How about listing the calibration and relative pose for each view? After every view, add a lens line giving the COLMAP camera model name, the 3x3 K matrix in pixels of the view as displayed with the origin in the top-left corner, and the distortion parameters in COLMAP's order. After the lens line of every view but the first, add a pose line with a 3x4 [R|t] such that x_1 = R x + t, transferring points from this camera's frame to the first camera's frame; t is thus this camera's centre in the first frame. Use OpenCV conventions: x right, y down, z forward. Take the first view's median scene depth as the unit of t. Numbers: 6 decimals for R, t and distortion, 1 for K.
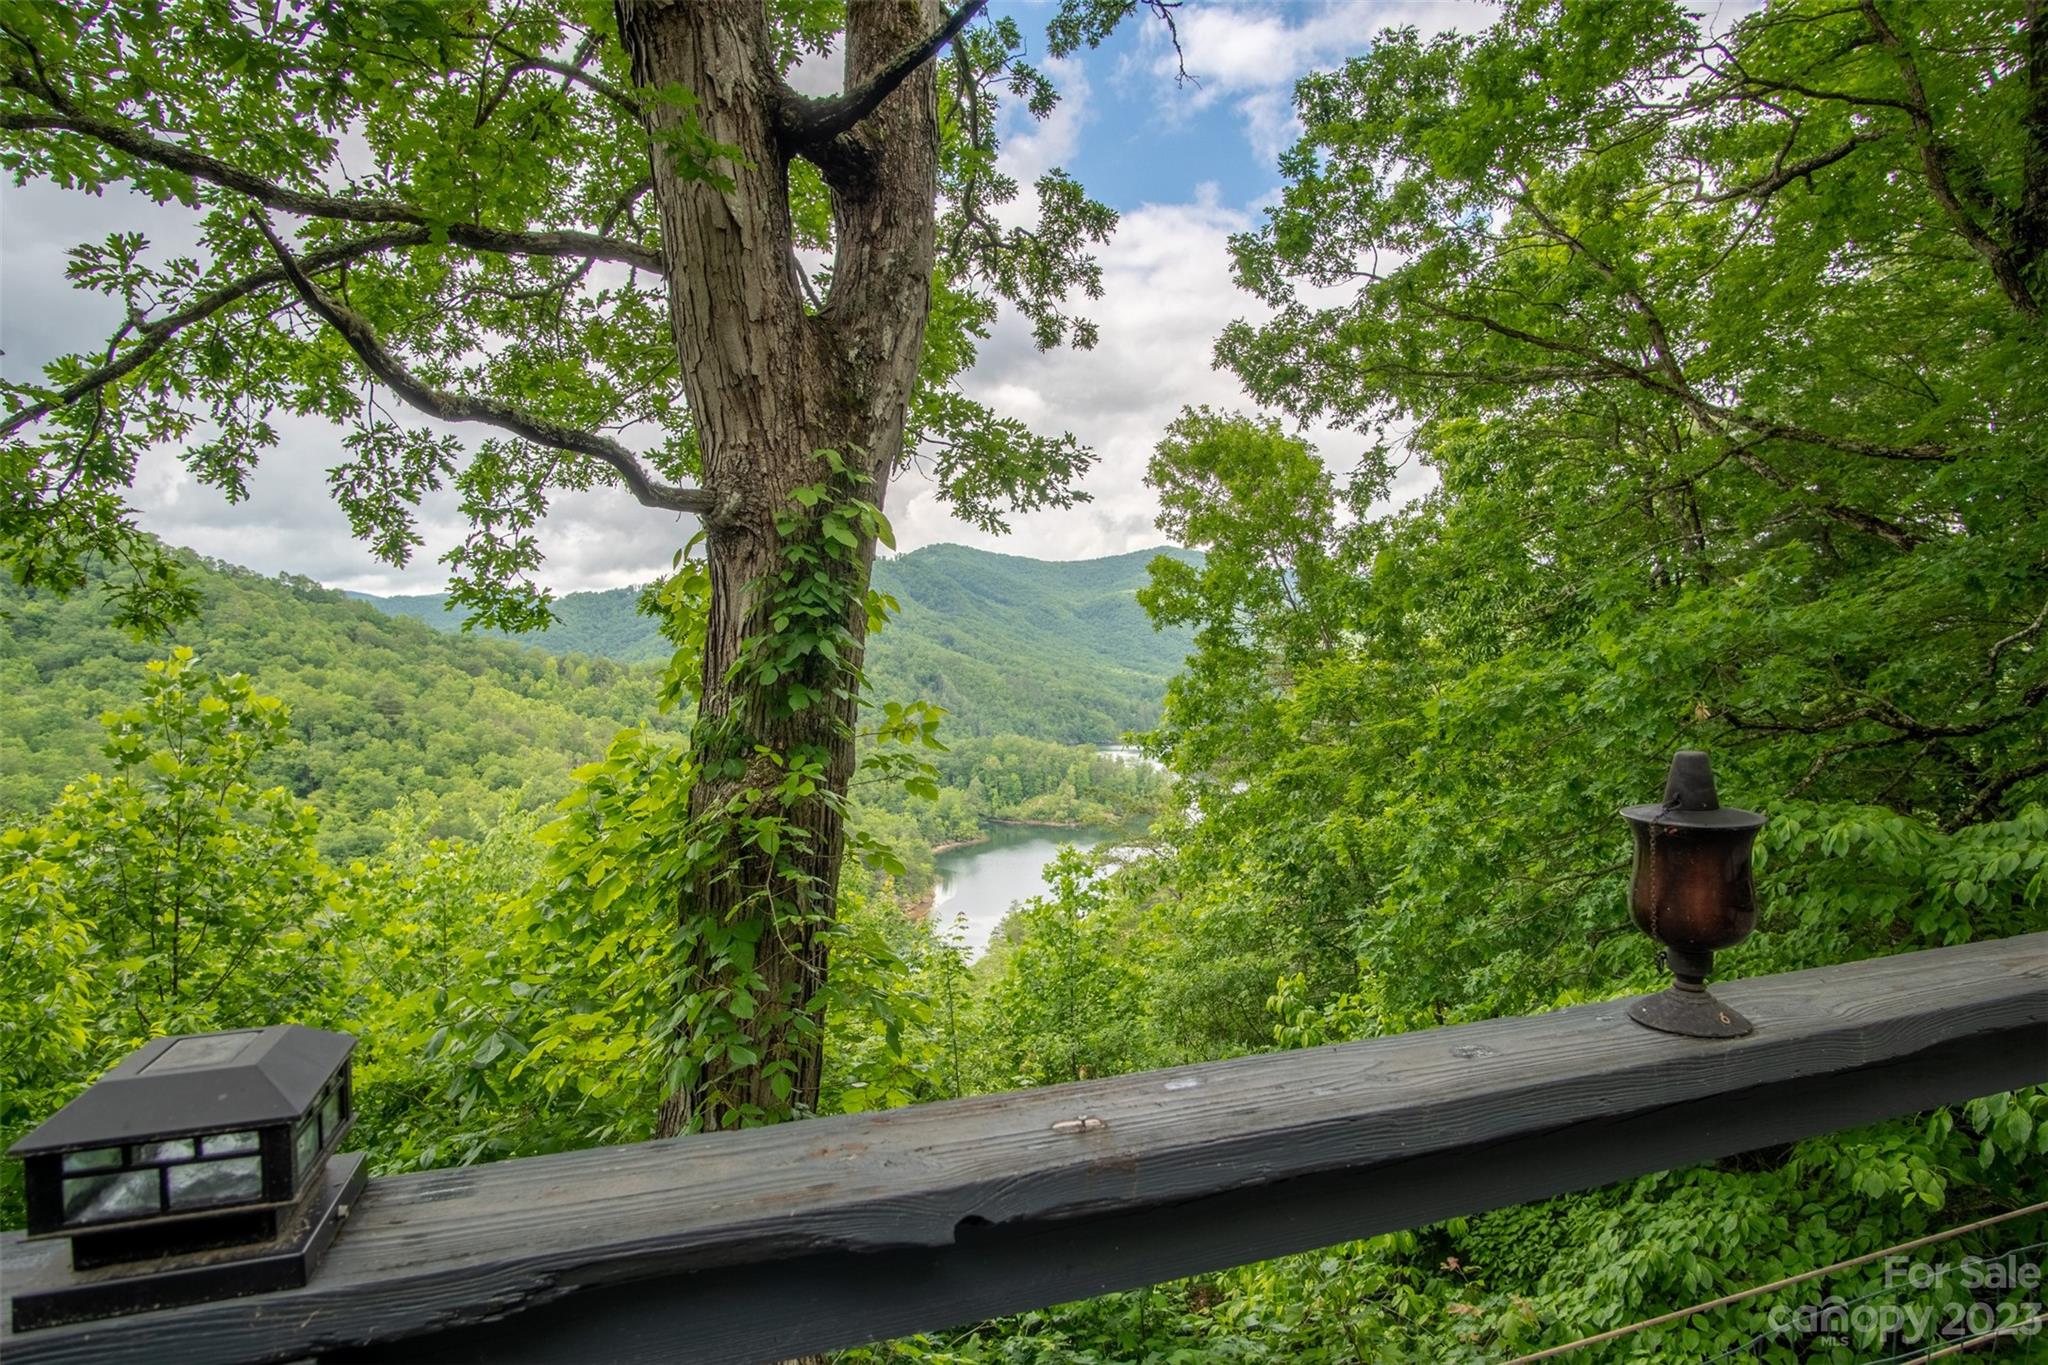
lens RADIAL K [[1094.6, 0, 1019.6], [0, 1094.6, 674.8], [0, 0, 1]] dist [-0.018956, 0.000098]
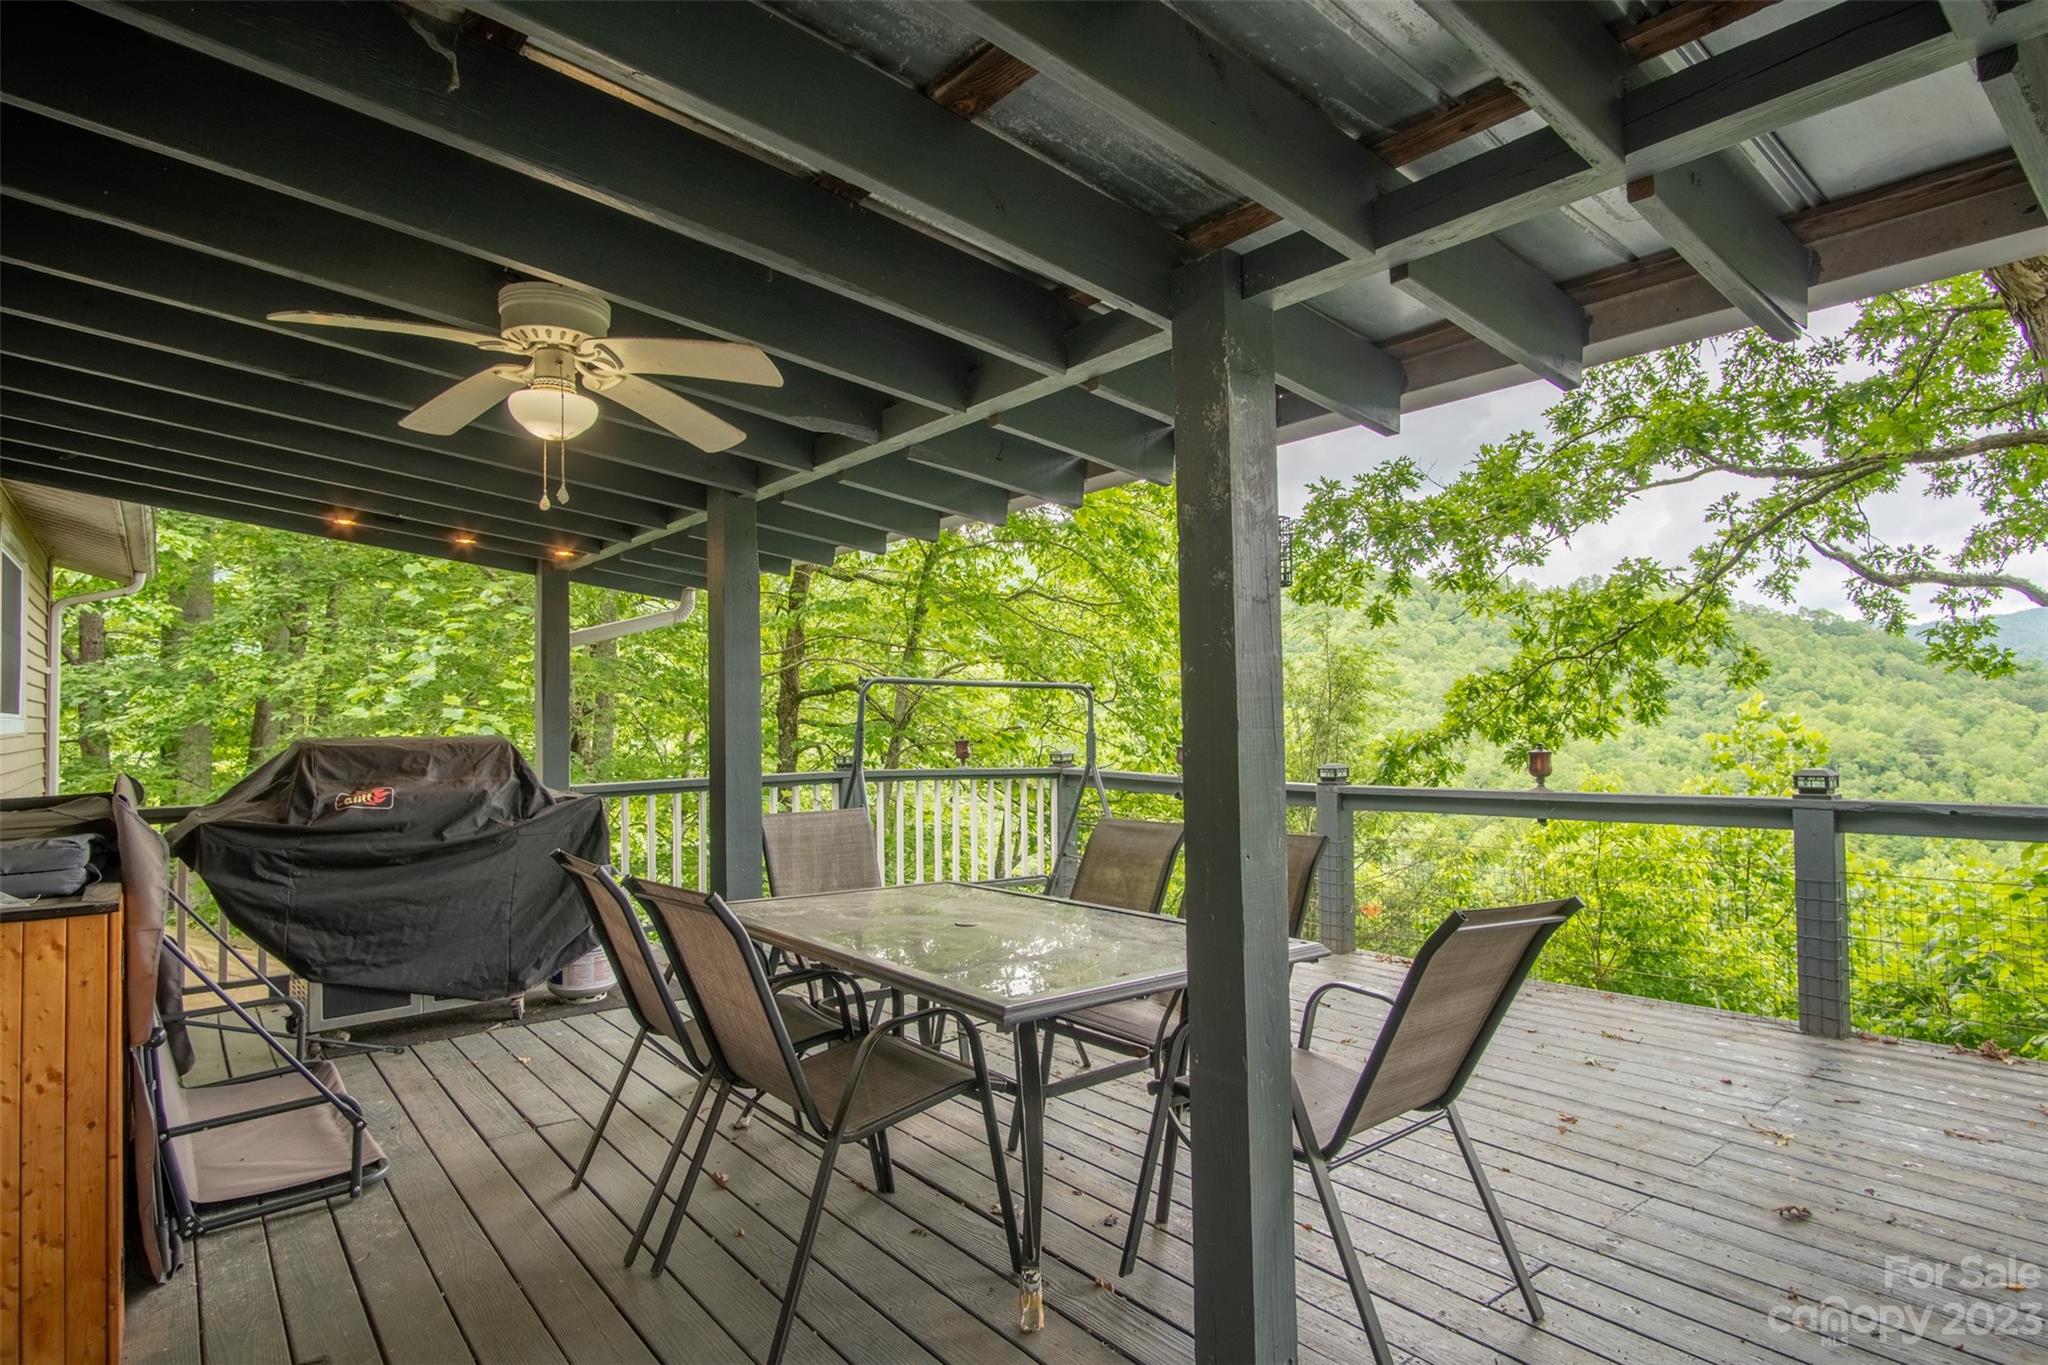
lens RADIAL K [[1094.6, 0, 1019.6], [0, 1094.6, 674.8], [0, 0, 1]] dist [-0.018956, 0.000098]
pose [[0.340476, -0.034946, -0.939604, 0.431651], [0.003475, 0.999349, -0.035908, 0.001582], [0.940247, 0.008961, 0.340376, -0.663234]]
